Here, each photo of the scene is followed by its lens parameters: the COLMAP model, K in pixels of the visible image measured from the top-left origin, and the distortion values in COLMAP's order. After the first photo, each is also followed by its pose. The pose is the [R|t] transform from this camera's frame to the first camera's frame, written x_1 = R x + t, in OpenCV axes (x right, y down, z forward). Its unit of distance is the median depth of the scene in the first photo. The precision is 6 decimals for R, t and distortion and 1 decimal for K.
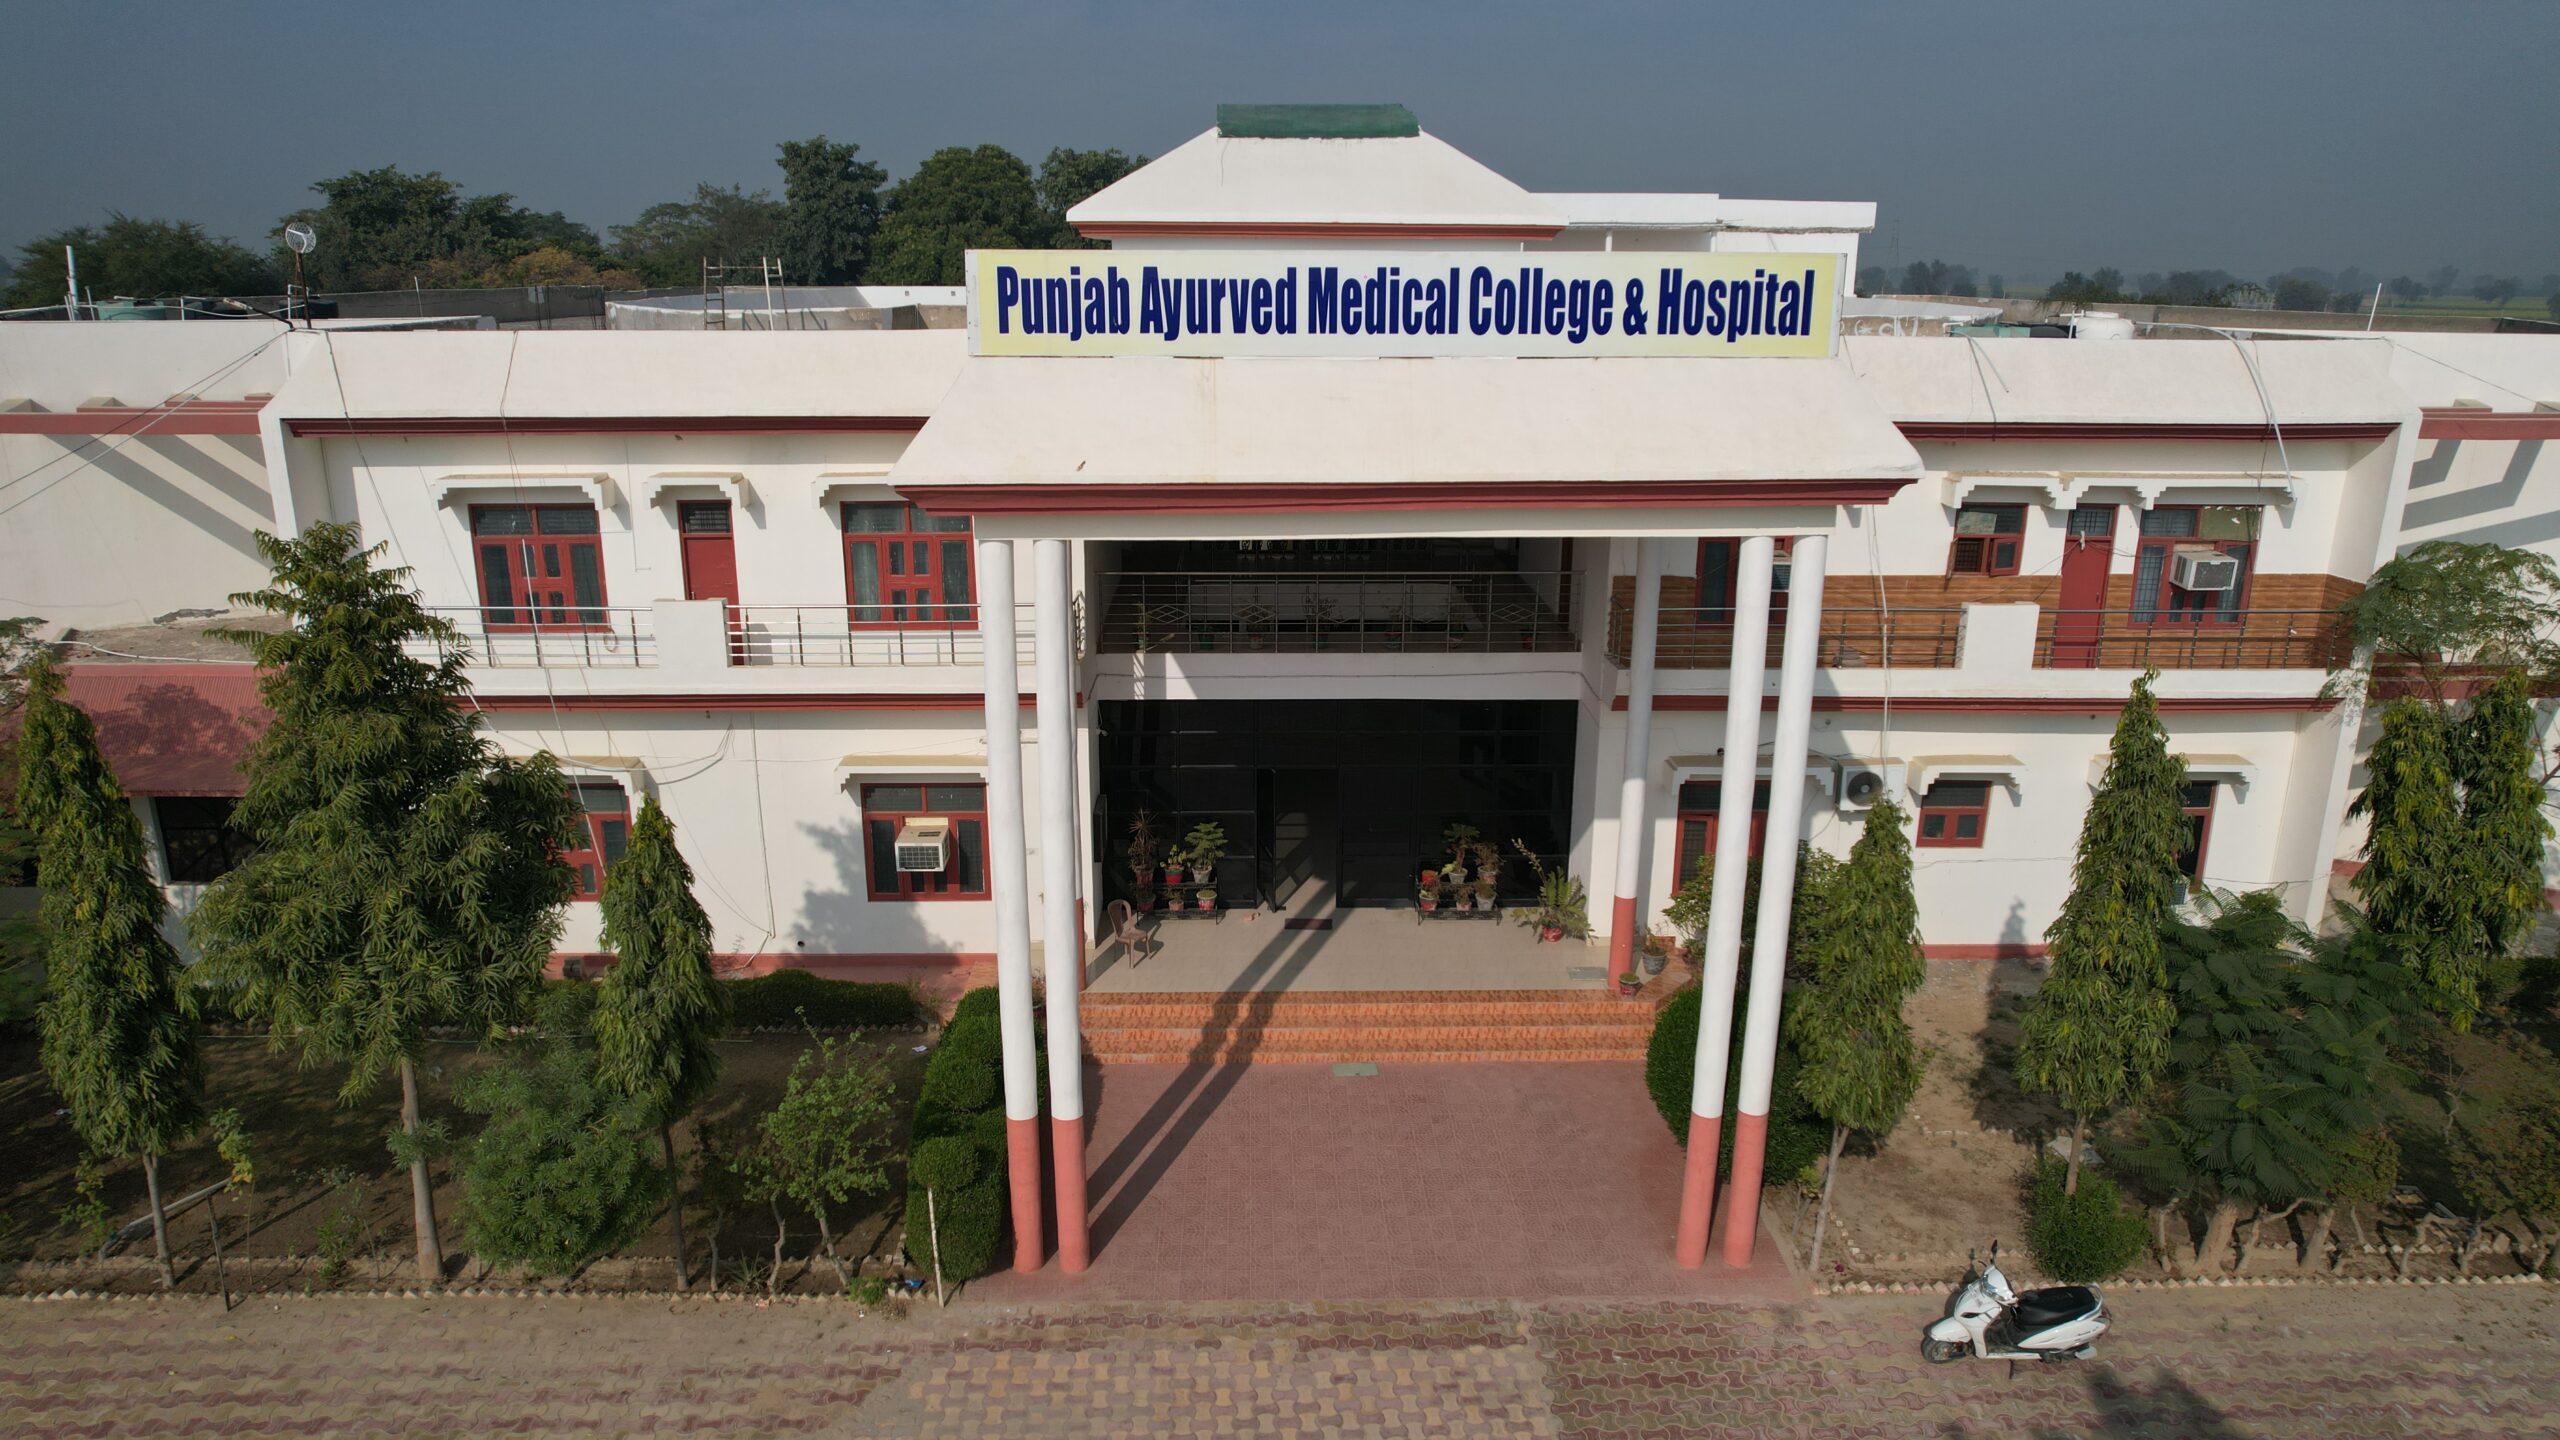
lens RADIAL K [[1639.8, 0, 1288.6], [0, 1639.8, 727.6], [0, 0, 1]] dist [-0.080541, 0.072023]
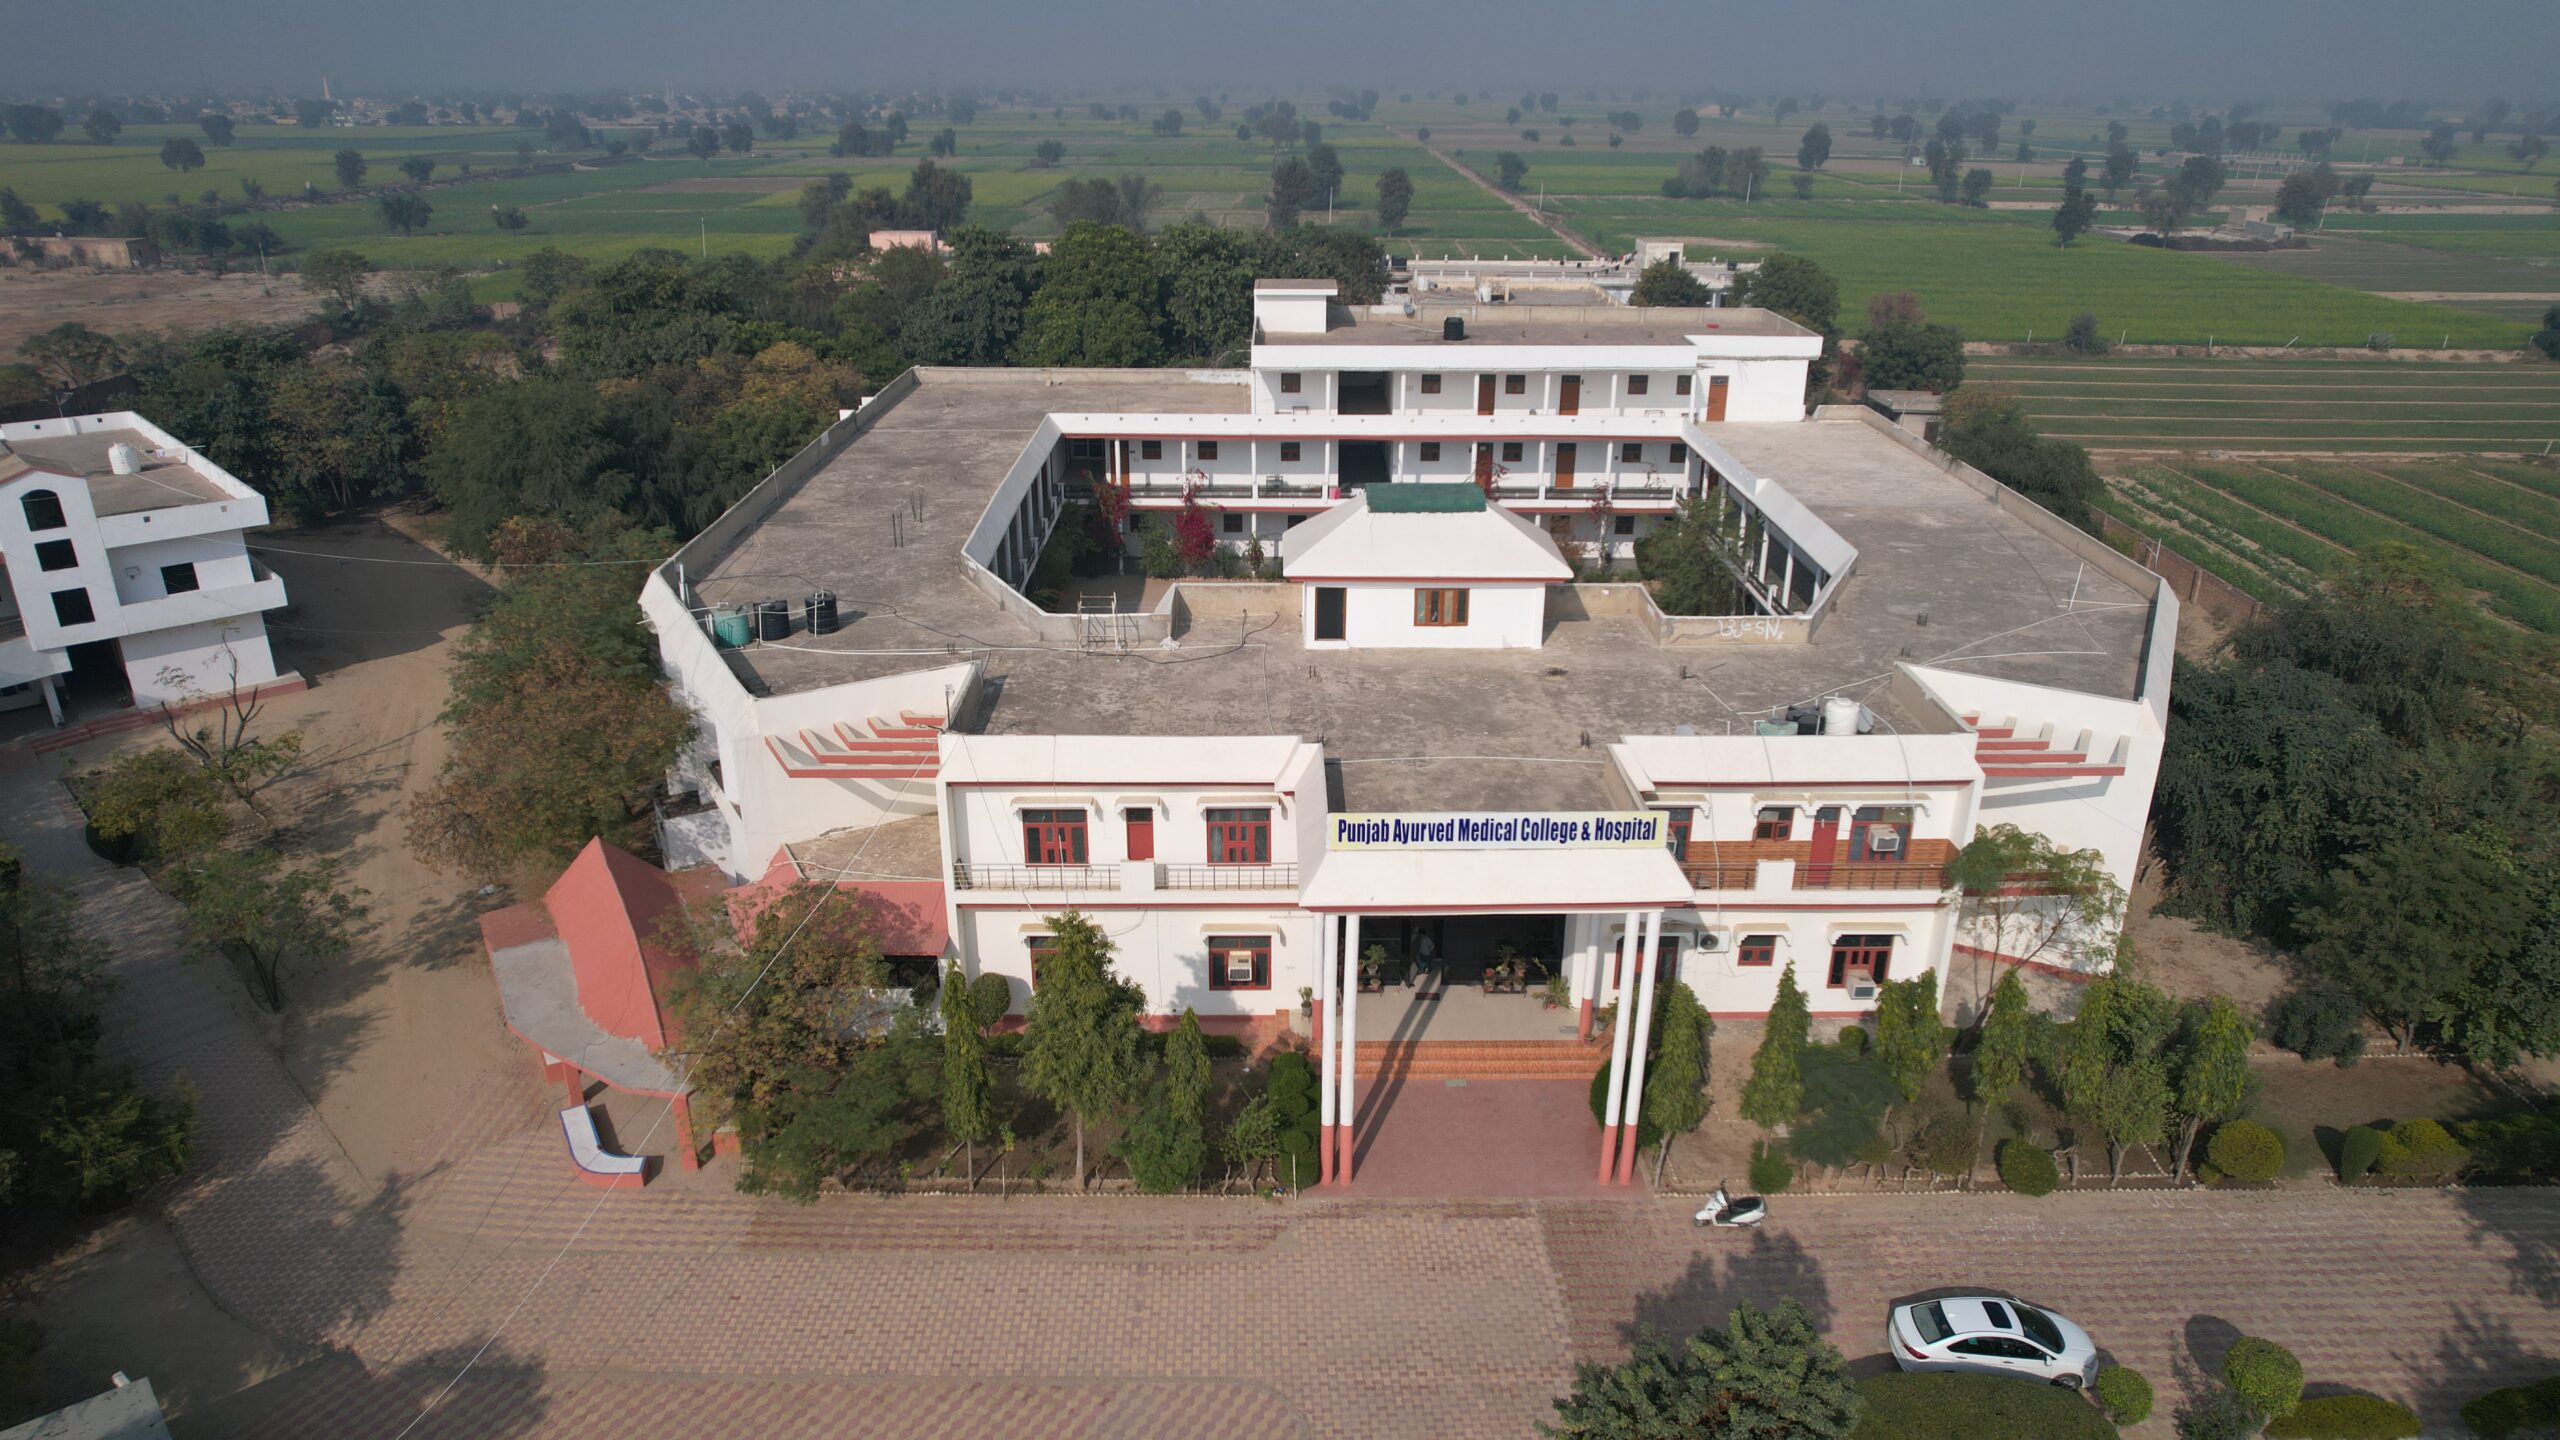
lens RADIAL K [[1639.8, 0, 1287.4], [0, 1639.8, 718.5], [0, 0, 1]] dist [-0.080541, 0.072023]
pose [[0.999911, 0.005364, -0.012175, -0.151392], [-0.004081, 0.994667, 0.103054, -0.467179], [0.012663, -0.102995, 0.994601, -1.033757]]
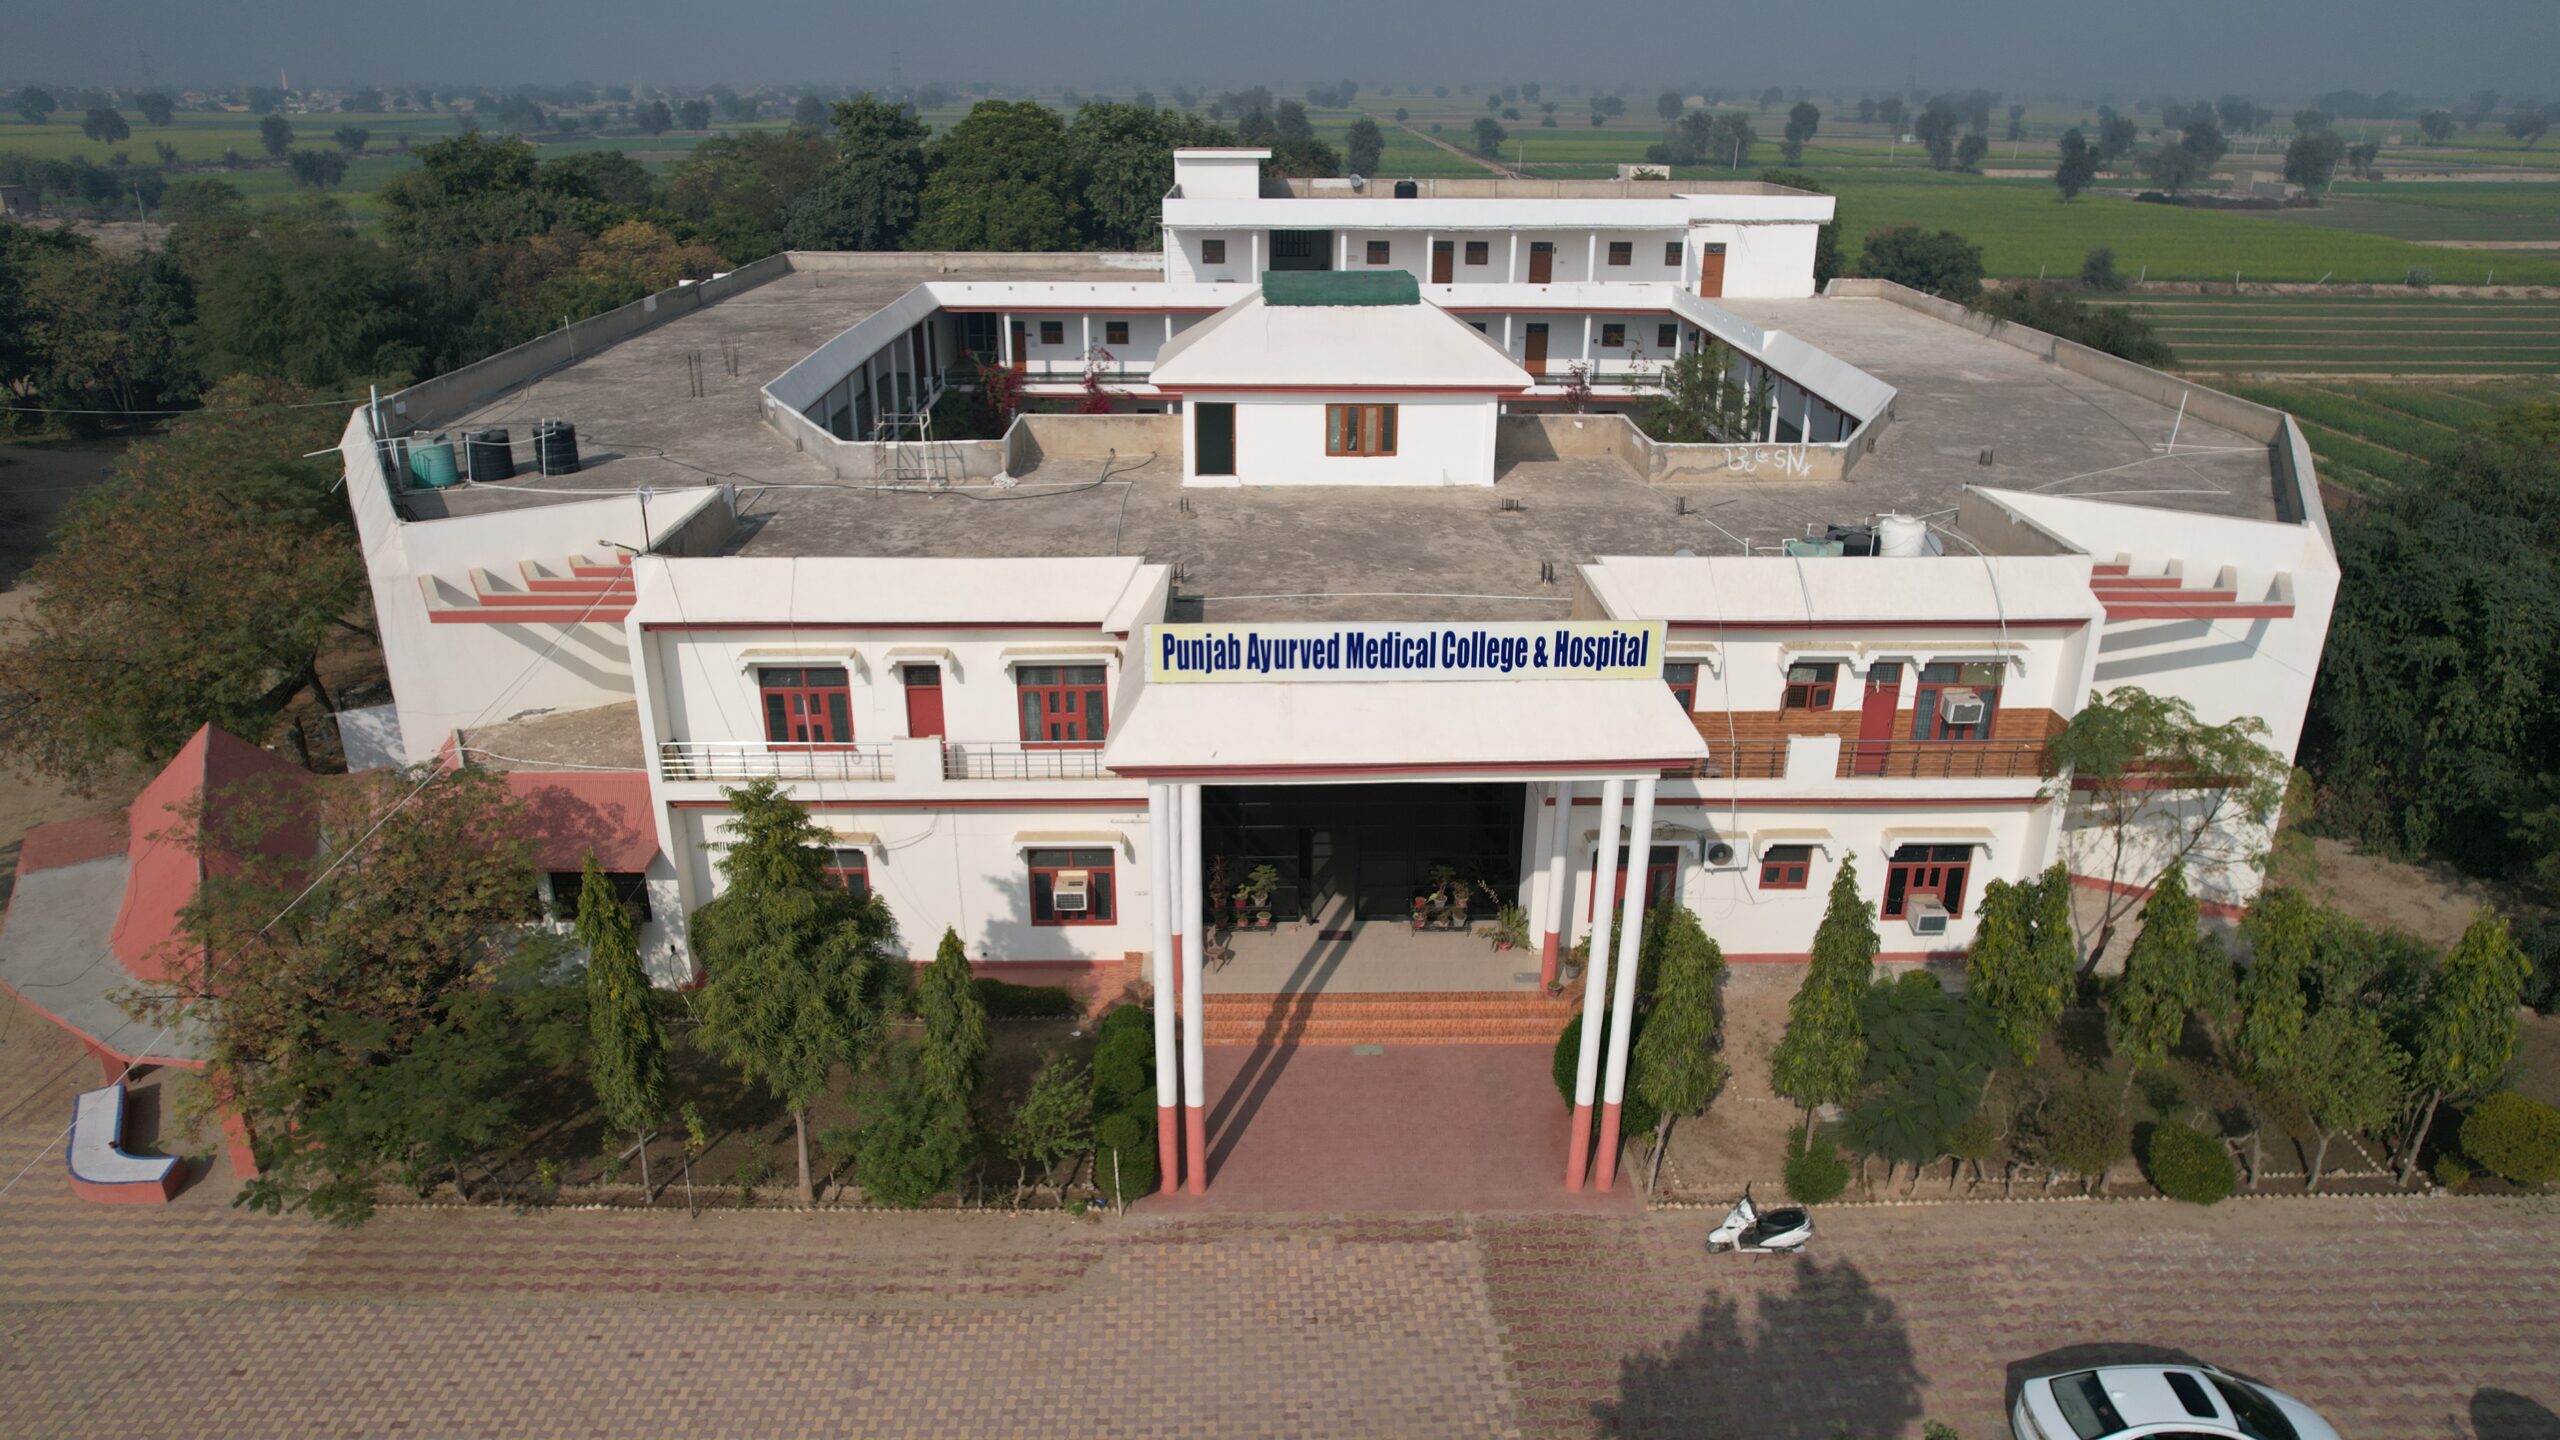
lens RADIAL K [[1639.8, 0, 1287.0], [0, 1639.8, 735.2], [0, 0, 1]] dist [-0.080541, 0.072023]
pose [[0.999994, 0.001468, -0.003191, -0.029164], [-0.001108, 0.993931, 0.109997, -0.240147], [0.003333, -0.109992, 0.993927, -0.458085]]
